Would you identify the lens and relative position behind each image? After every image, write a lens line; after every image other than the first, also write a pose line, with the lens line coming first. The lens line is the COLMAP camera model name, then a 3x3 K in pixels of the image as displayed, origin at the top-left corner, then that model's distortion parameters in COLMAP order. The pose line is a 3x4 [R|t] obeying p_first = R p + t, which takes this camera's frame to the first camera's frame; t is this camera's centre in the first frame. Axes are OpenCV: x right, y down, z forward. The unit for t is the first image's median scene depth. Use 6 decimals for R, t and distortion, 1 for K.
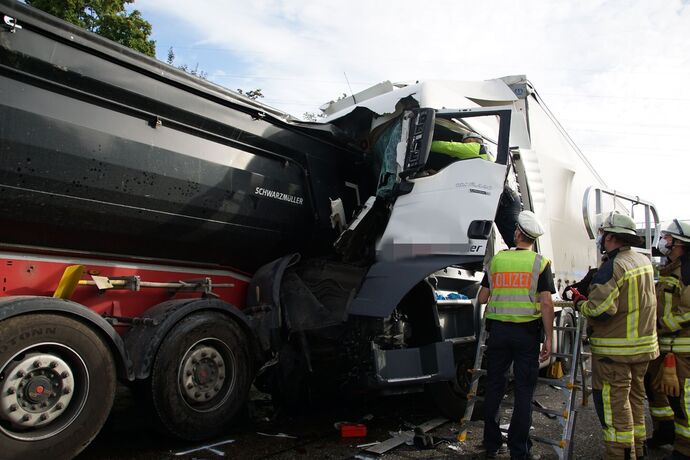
lens RADIAL K [[534.7, 0, 345.0], [0, 534.7, 230.0], [0, 0, 1]] dist [-0.157218, 0.151804]
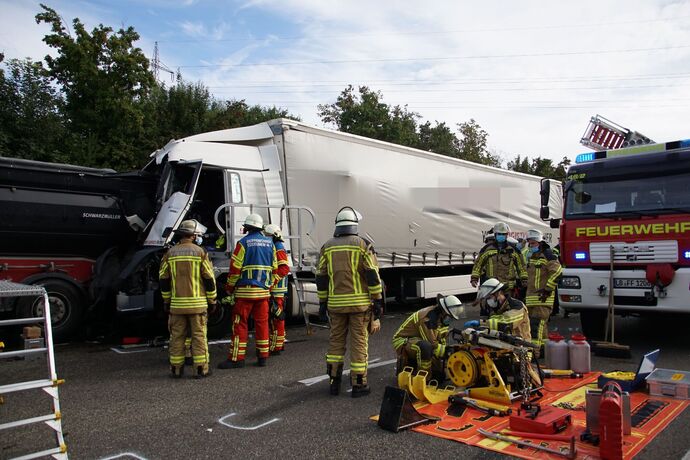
lens RADIAL K [[525.3, 0, 333.0], [0, 525.3, 230.5], [0, 0, 1]] dist [-0.148277, 0.159624]
pose [[0.982386, -0.048647, -0.180420, 1.081068], [0.058003, 0.997212, 0.046950, -0.056285], [0.177633, -0.056588, 0.982469, -0.662739]]
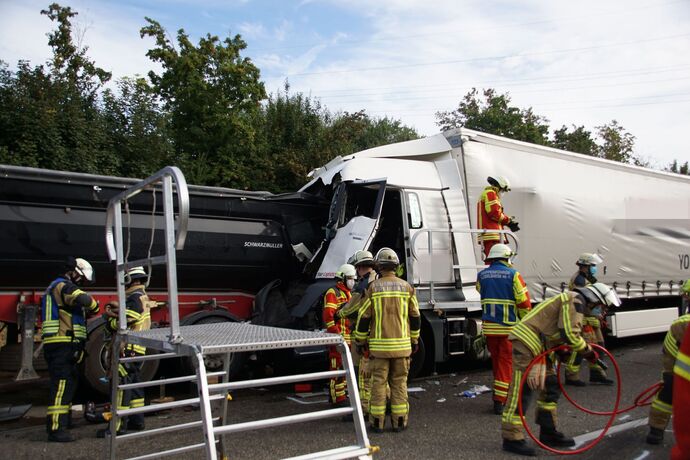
lens RADIAL K [[595.3, 0, 345.0], [0, 595.3, 230.0], [0, 0, 1]] dist [-0.110628, 0.226603]
pose [[0.944040, -0.075862, -0.320989, 0.768172], [0.077898, 0.996940, -0.006515, -0.086223], [0.320501, -0.018854, 0.947061, -0.697605]]
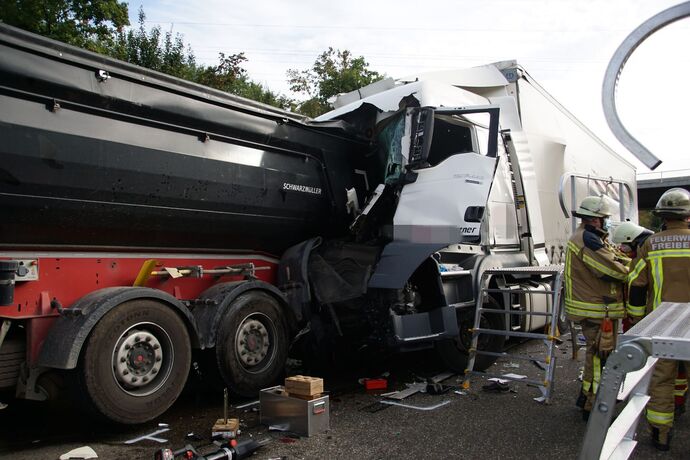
lens RADIAL K [[595.3, 0, 345.0], [0, 595.3, 230.0], [0, 0, 1]] dist [-0.110628, 0.226603]
pose [[0.998878, -0.042801, 0.020263, -0.066852], [0.041368, 0.996928, 0.066514, -0.062351], [-0.023048, -0.065602, 0.997580, -0.328934]]
